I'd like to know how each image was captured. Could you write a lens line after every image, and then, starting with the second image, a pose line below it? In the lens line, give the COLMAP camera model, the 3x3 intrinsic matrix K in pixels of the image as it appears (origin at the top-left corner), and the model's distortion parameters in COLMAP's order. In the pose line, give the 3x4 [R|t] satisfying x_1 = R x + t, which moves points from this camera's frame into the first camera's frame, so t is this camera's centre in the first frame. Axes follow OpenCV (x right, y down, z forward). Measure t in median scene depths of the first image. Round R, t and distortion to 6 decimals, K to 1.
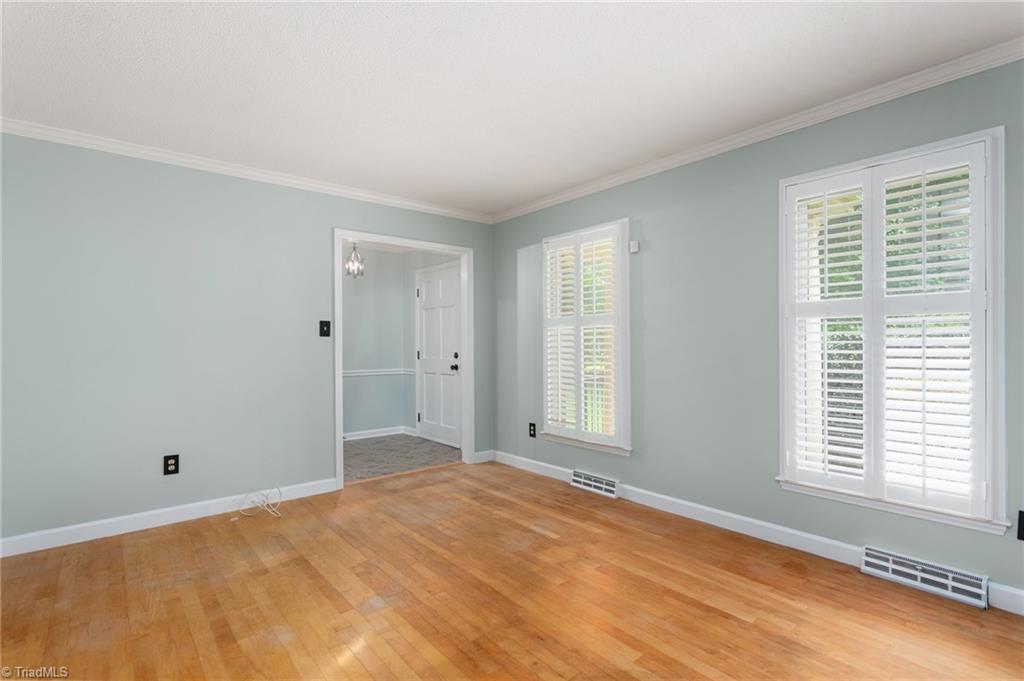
lens RADIAL K [[489.0, 0, 508.6], [0, 489.0, 339.4], [0, 0, 1]] dist [0.009389, -0.001448]
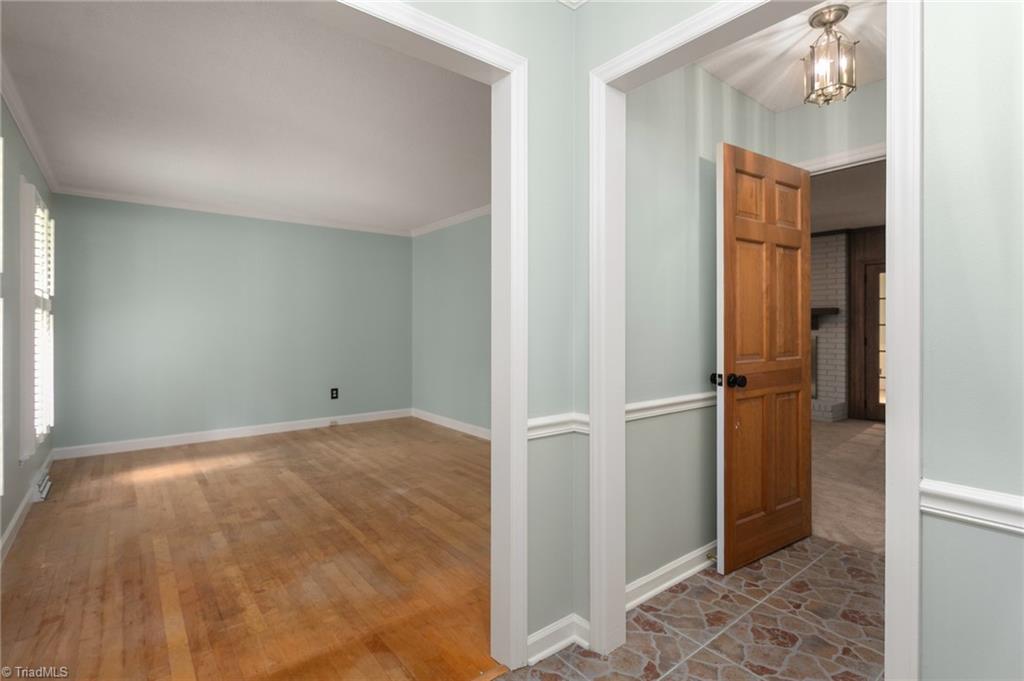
lens RADIAL K [[489.0, 0, 511.8], [0, 489.0, 340.3], [0, 0, 1]] dist [0.009389, -0.001448]
pose [[-0.999943, 0.006968, 0.008058, -0.432185], [0.007026, 0.999950, 0.007164, 0.019802], [-0.008007, 0.007220, -0.999942, 1.720835]]
